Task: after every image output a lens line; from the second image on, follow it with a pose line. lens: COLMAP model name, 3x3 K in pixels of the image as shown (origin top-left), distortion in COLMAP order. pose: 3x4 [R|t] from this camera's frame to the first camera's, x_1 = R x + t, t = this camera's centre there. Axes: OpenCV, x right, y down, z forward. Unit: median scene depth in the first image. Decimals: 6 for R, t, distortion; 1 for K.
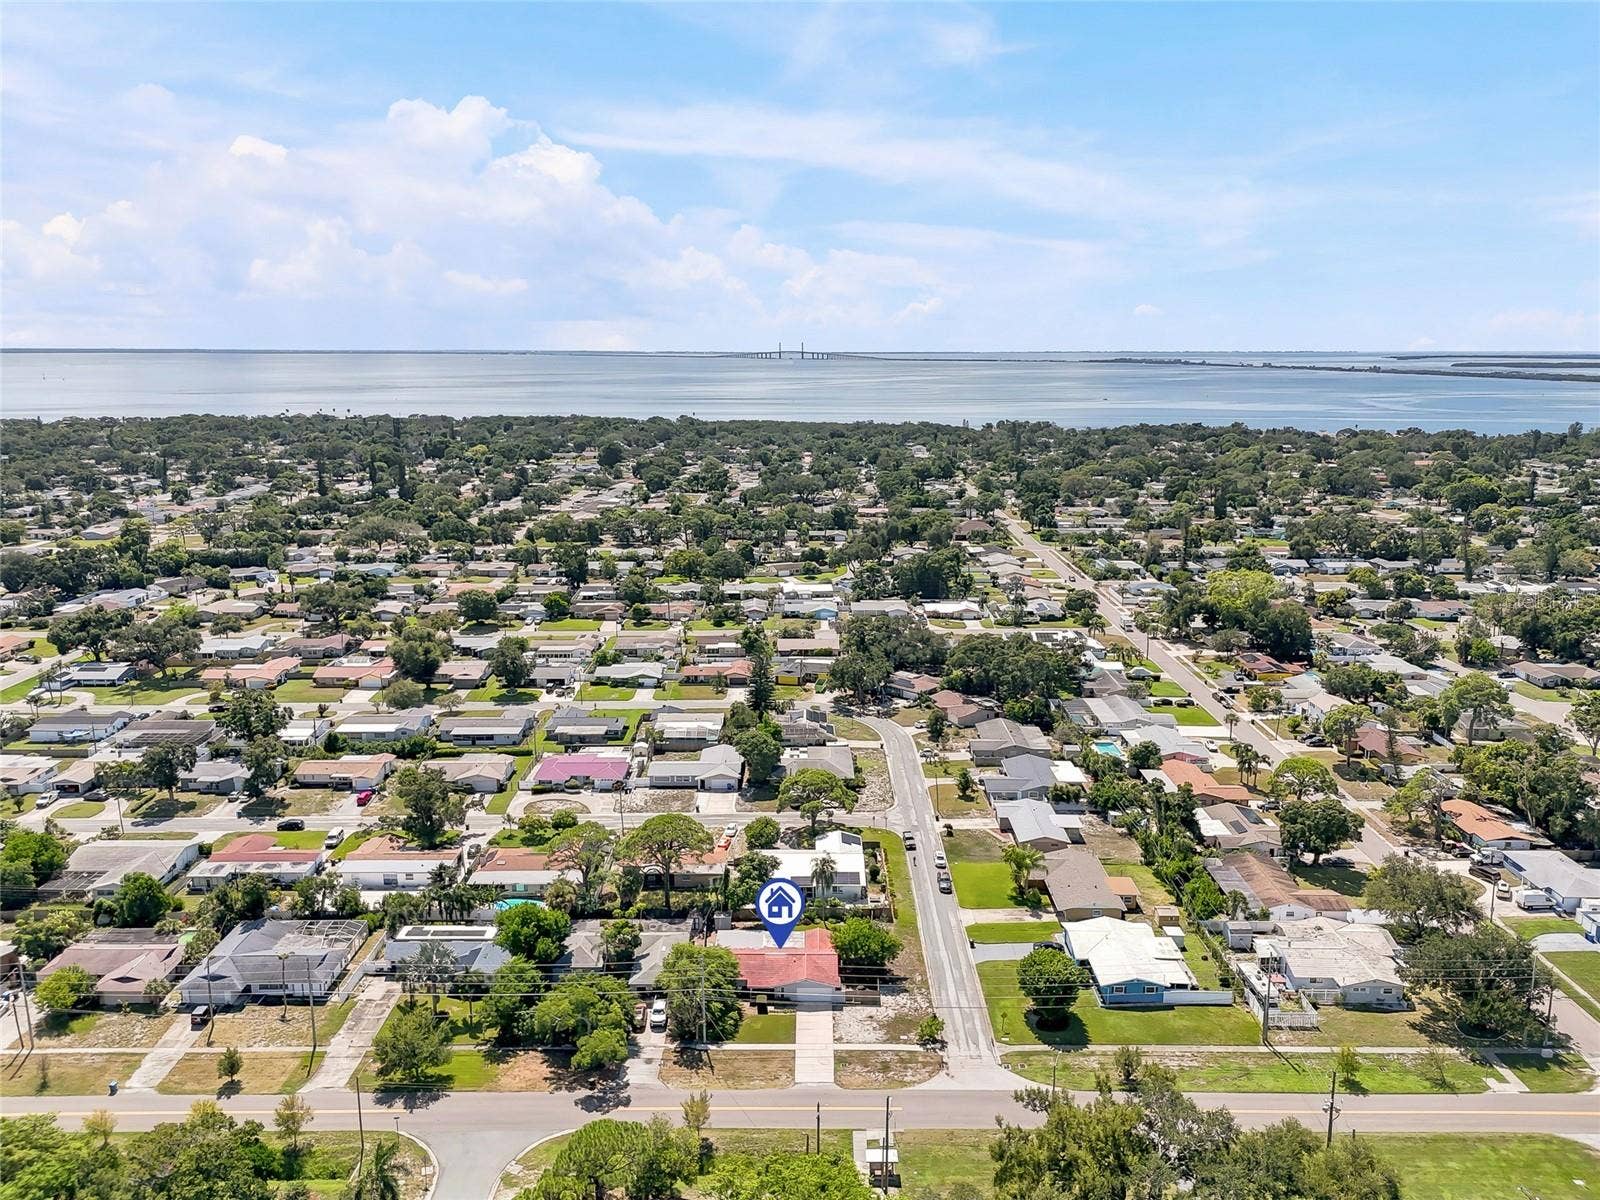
lens RADIAL K [[1179.0, 0, 779.1], [0, 1179.0, 601.4], [0, 0, 1]] dist [0.092501, -0.153336]
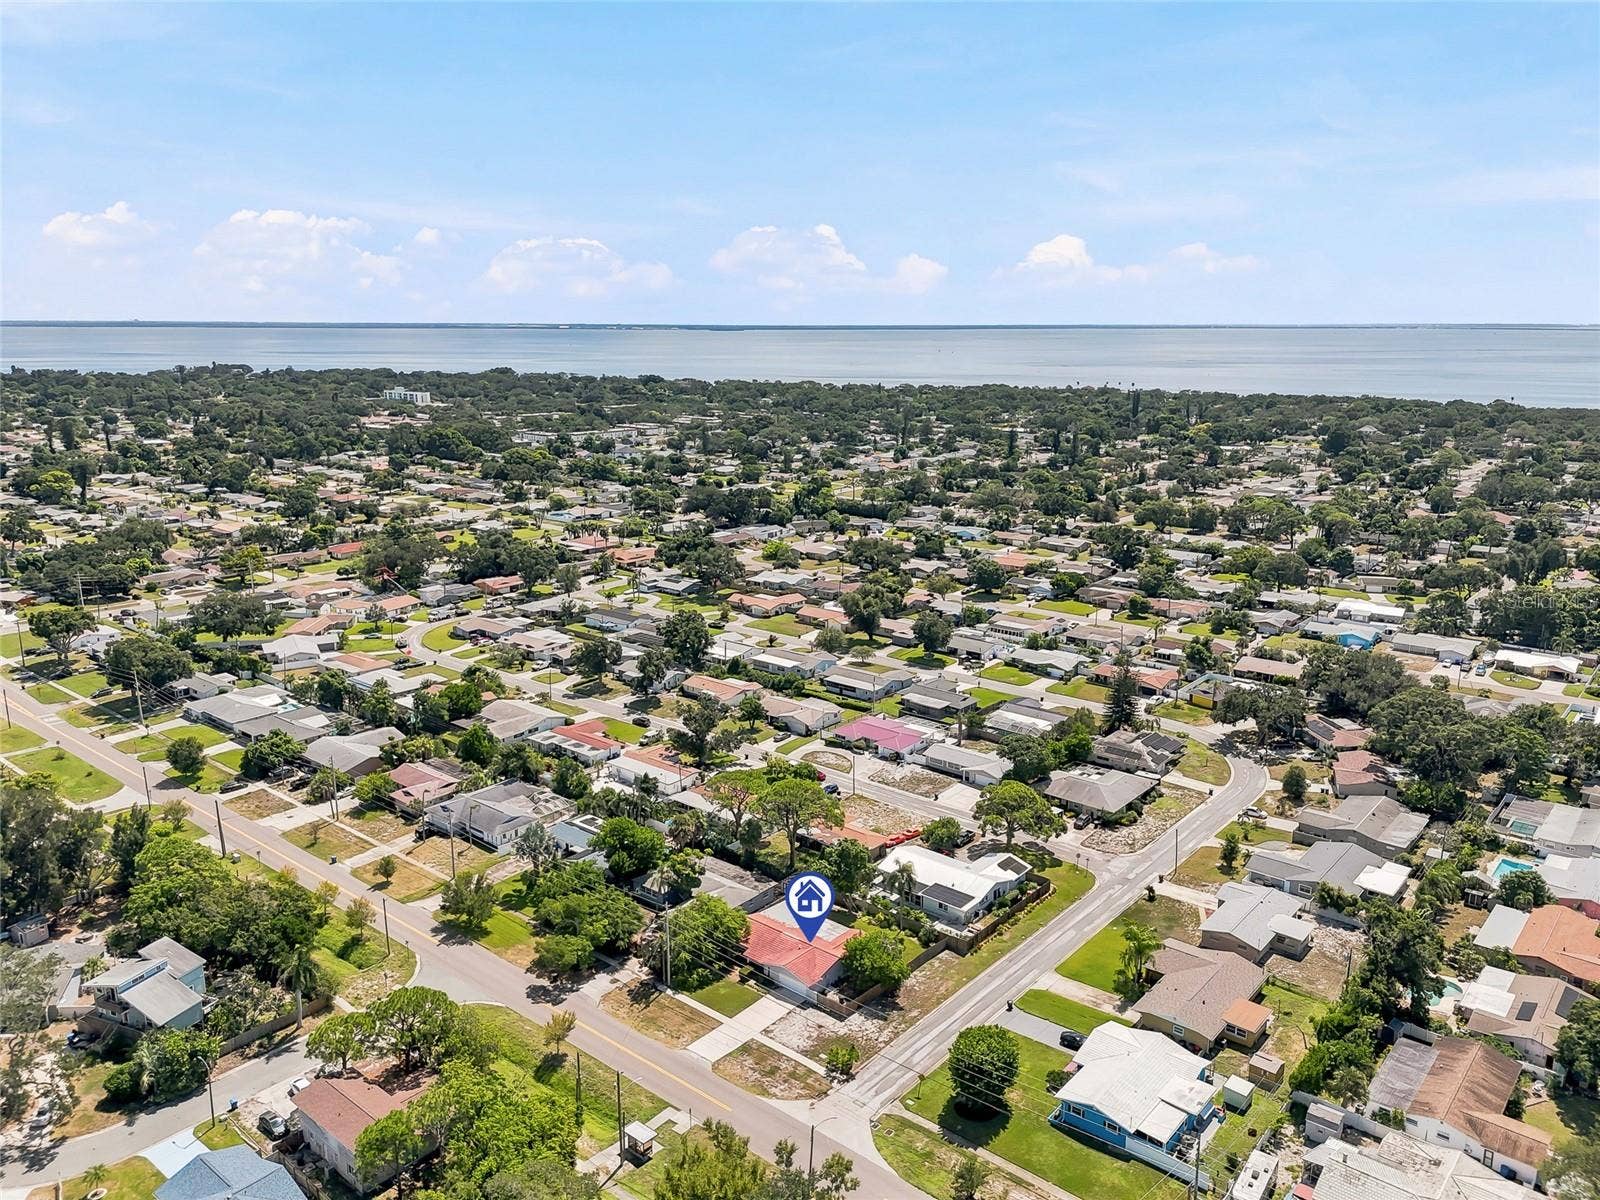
lens RADIAL K [[1179.0, 0, 779.1], [0, 1179.0, 601.4], [0, 0, 1]] dist [0.092501, -0.153336]
pose [[0.766541, 0.150044, -0.624421, 0.509969], [-0.137853, 0.988102, 0.068205, -0.037234], [0.627225, 0.033796, 0.778105, 0.203508]]
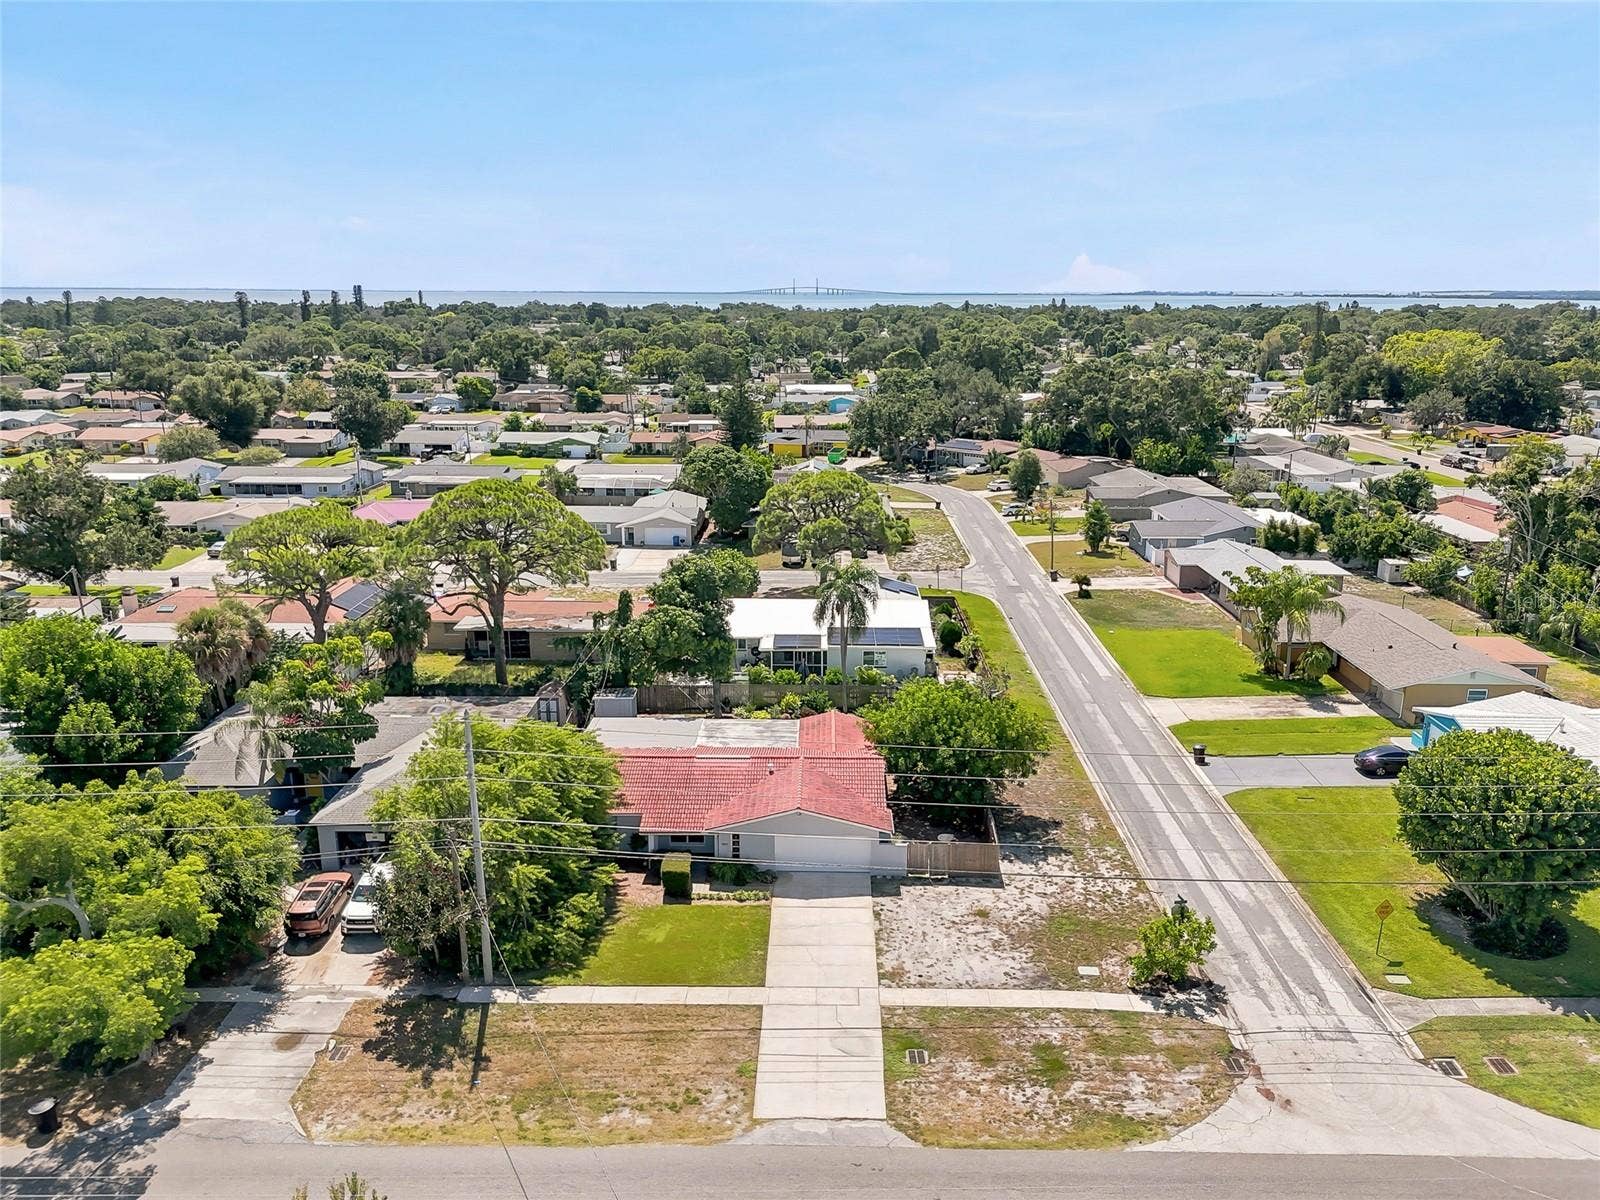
lens RADIAL K [[1160.7, 0, 800.0], [0, 1160.7, 600.0], [0, 0, 1]] dist [0.062109, -0.056842]
pose [[0.999898, 0.011220, 0.008851, 0.016567], [-0.011565, 0.999136, 0.039928, 0.210670], [-0.008396, -0.040026, 0.999163, 0.570519]]
